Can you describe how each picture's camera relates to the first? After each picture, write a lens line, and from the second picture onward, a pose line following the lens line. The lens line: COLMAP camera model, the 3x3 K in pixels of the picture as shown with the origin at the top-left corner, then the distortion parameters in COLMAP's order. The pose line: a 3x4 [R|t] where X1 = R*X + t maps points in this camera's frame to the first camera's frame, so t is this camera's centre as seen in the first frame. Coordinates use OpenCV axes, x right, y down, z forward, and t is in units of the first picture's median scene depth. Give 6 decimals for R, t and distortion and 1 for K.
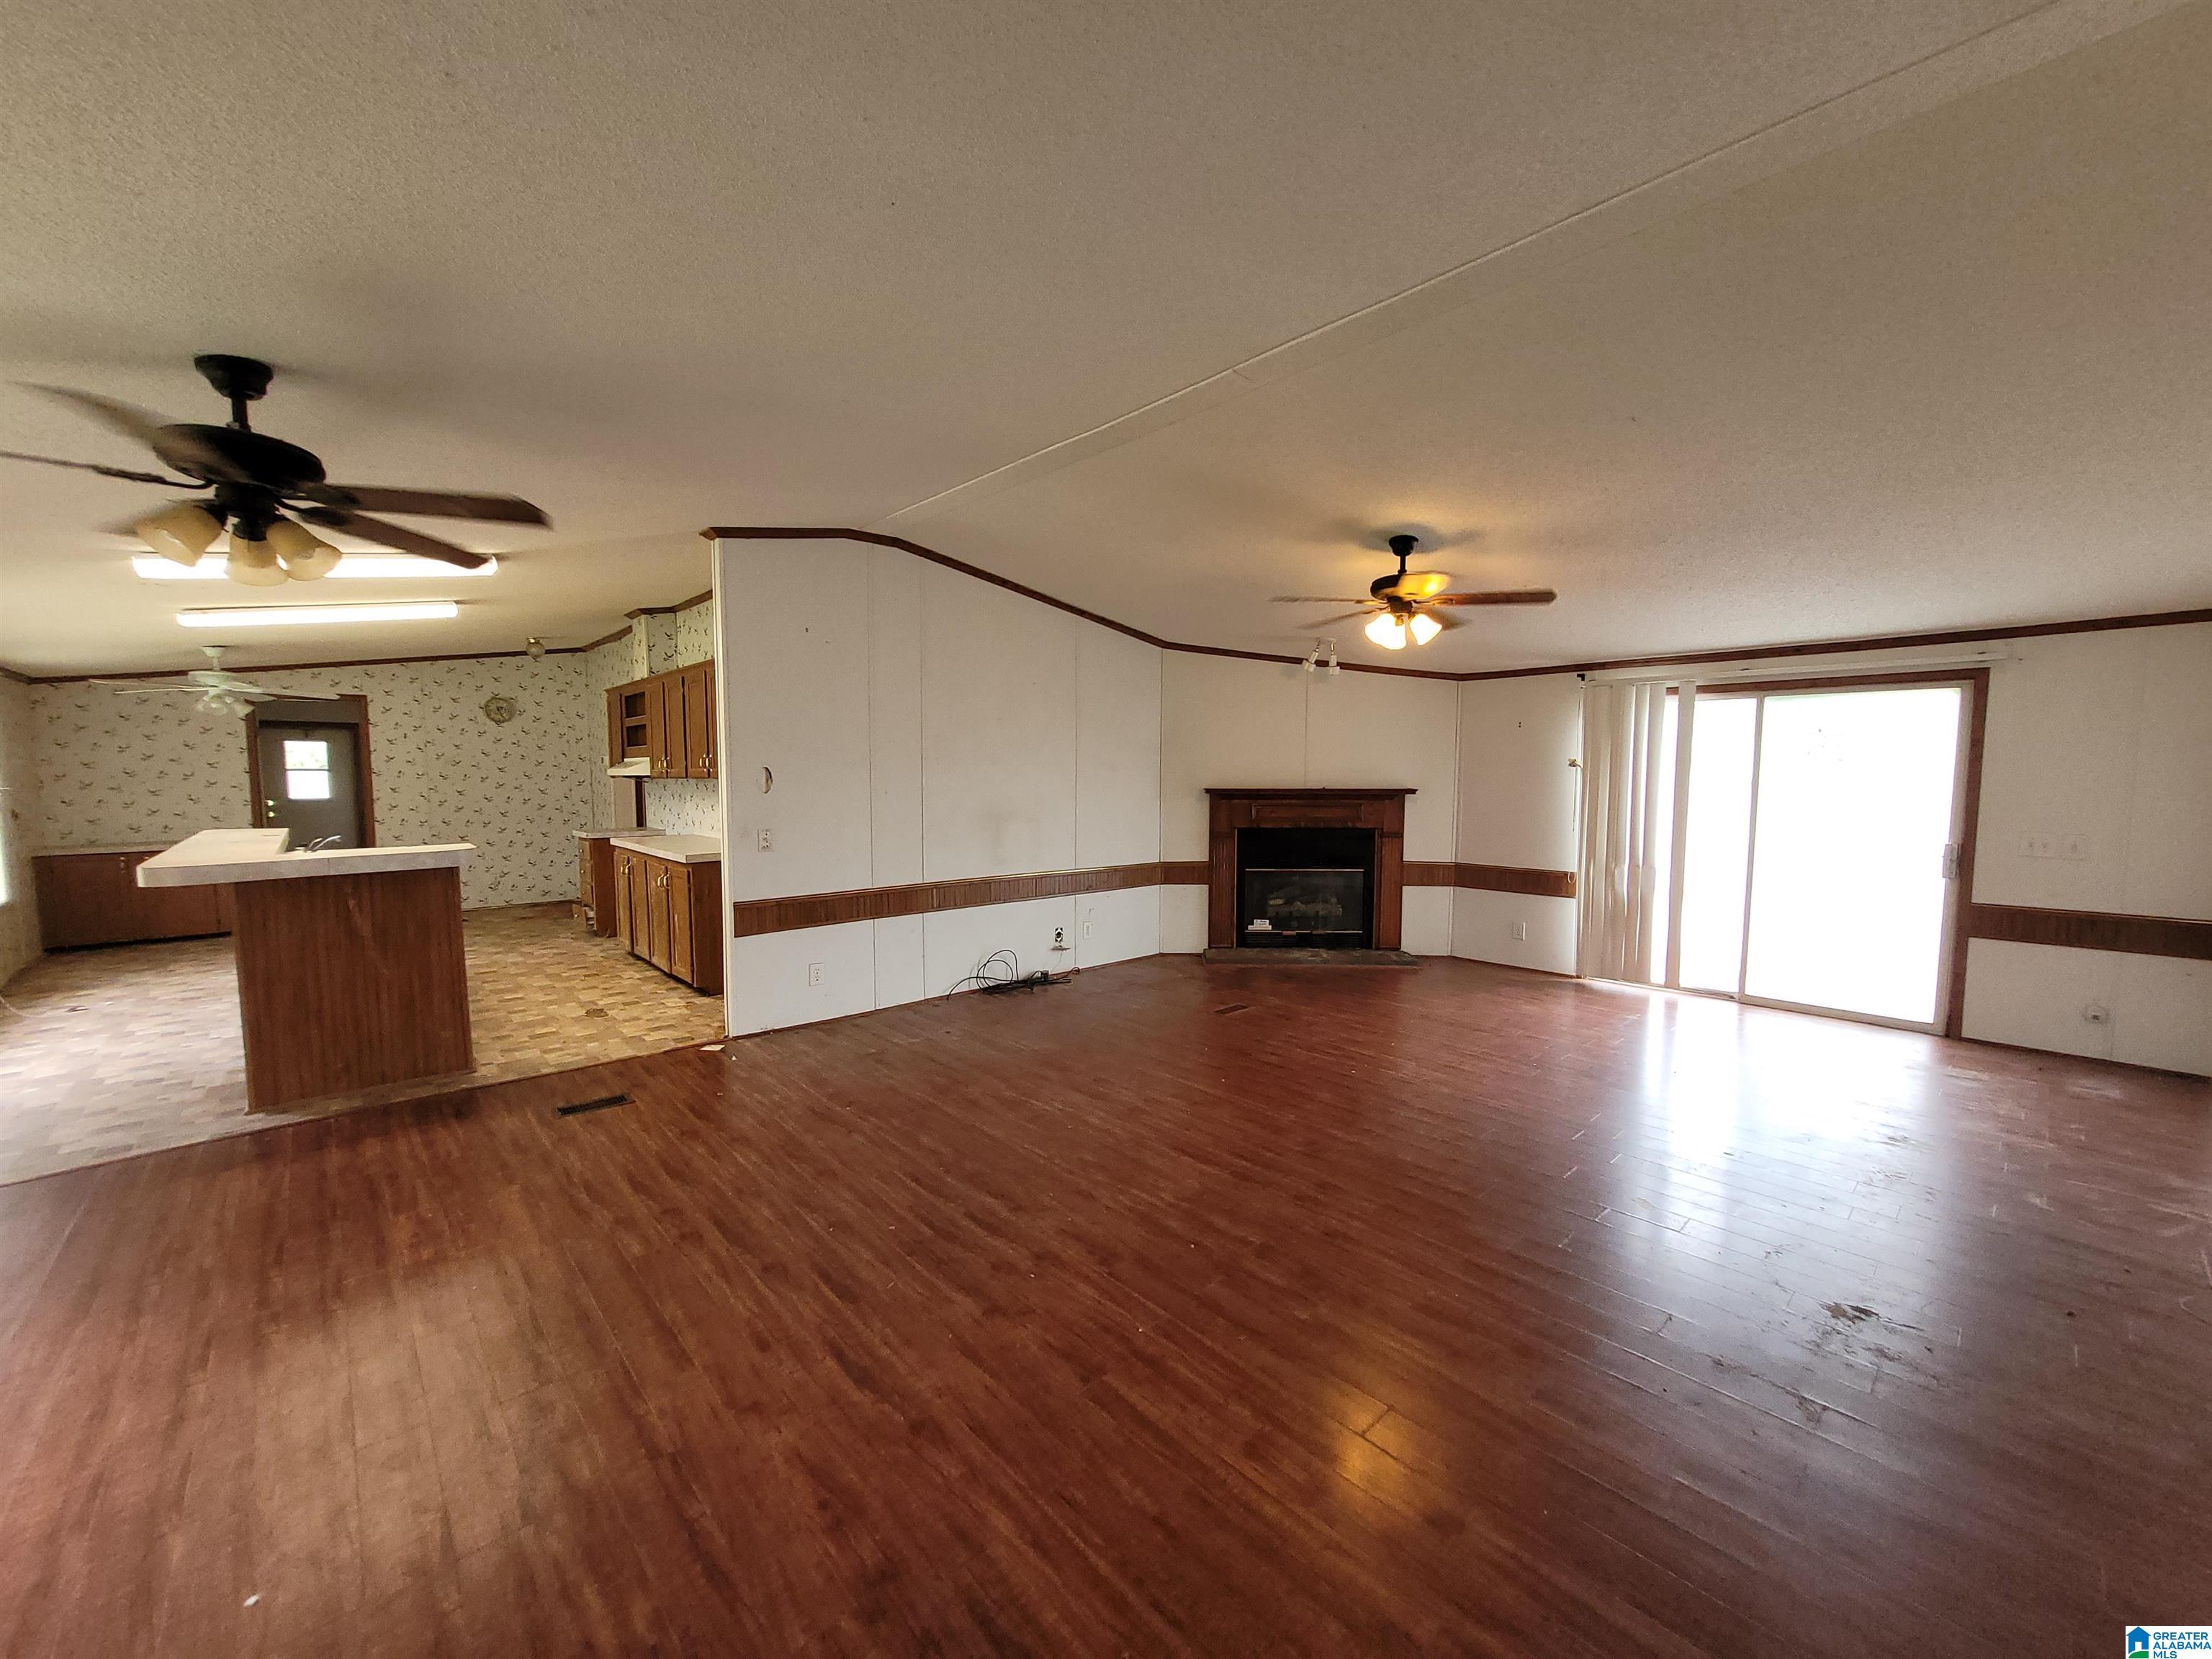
lens RADIAL K [[865.6, 0, 1109.5], [0, 865.6, 834.3], [0, 0, 1]] dist [0.000892, 0.000181]
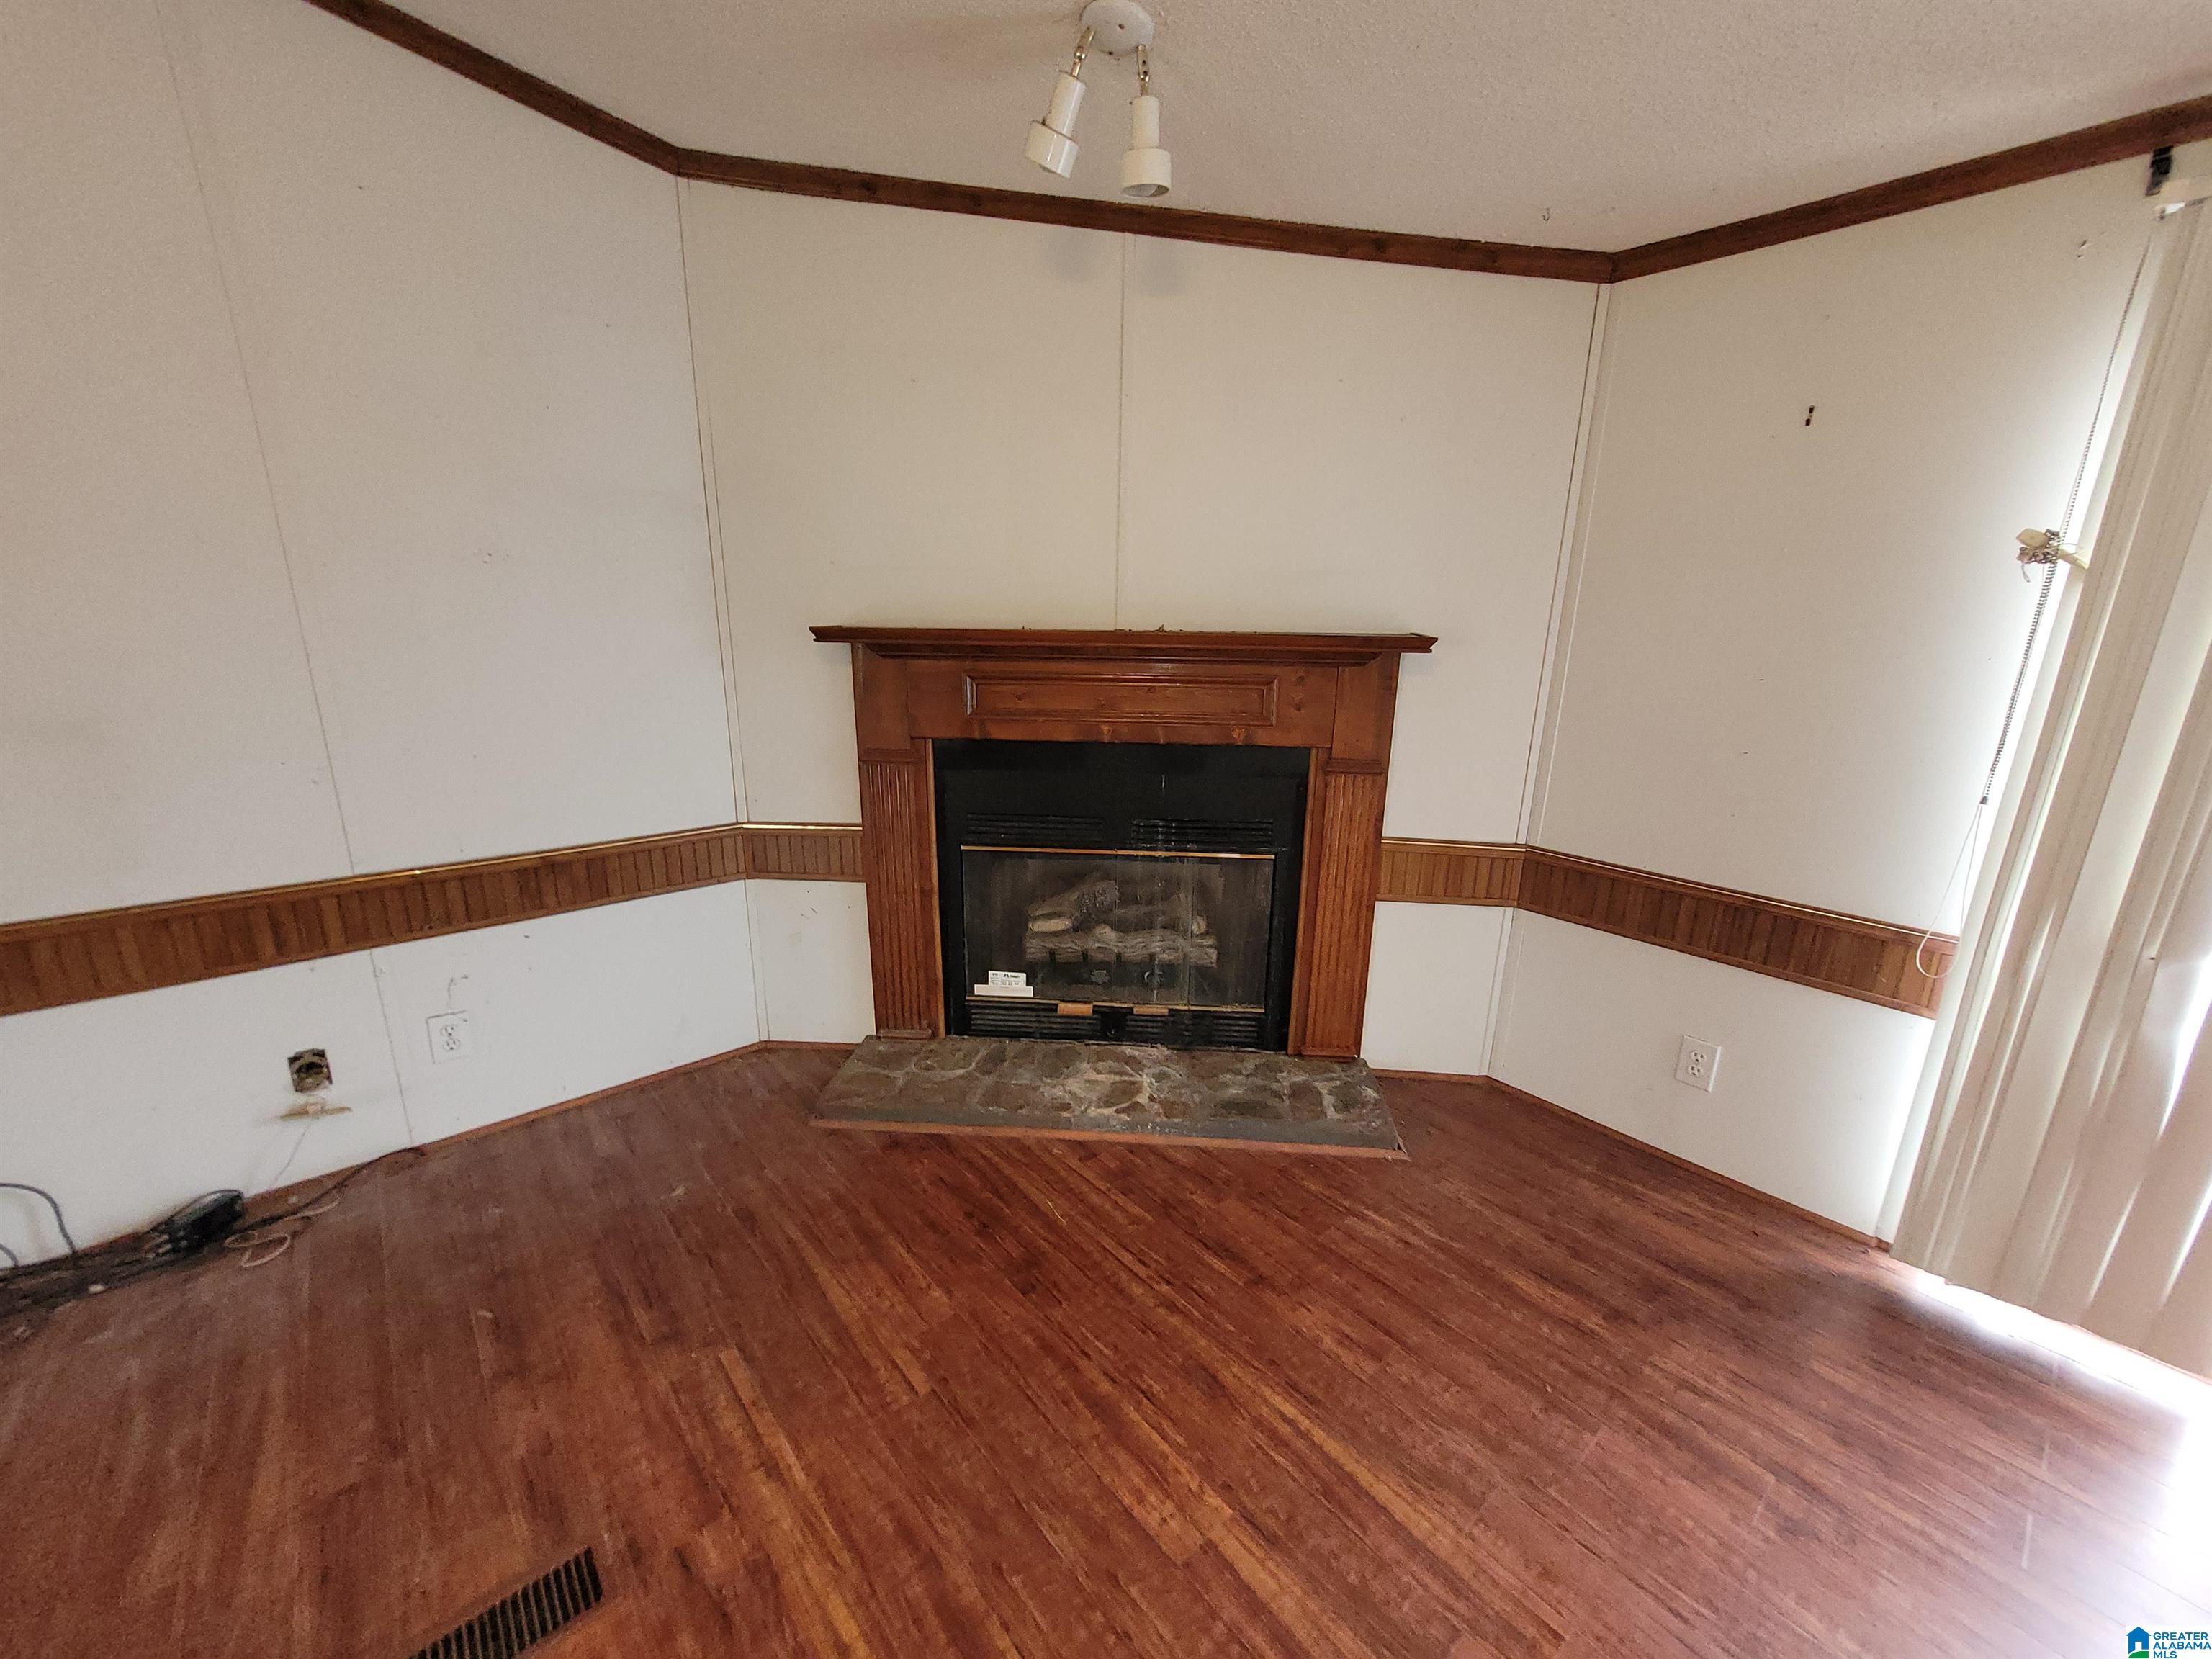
lens RADIAL K [[865.6, 0, 1093.5], [0, 865.6, 835.1], [0, 0, 1]] dist [0.000892, 0.000181]
pose [[0.998835, 0.024634, -0.041485, 0.231572], [-0.016439, 0.982146, 0.187403, -0.036670], [0.045361, -0.186503, 0.981407, 0.632574]]
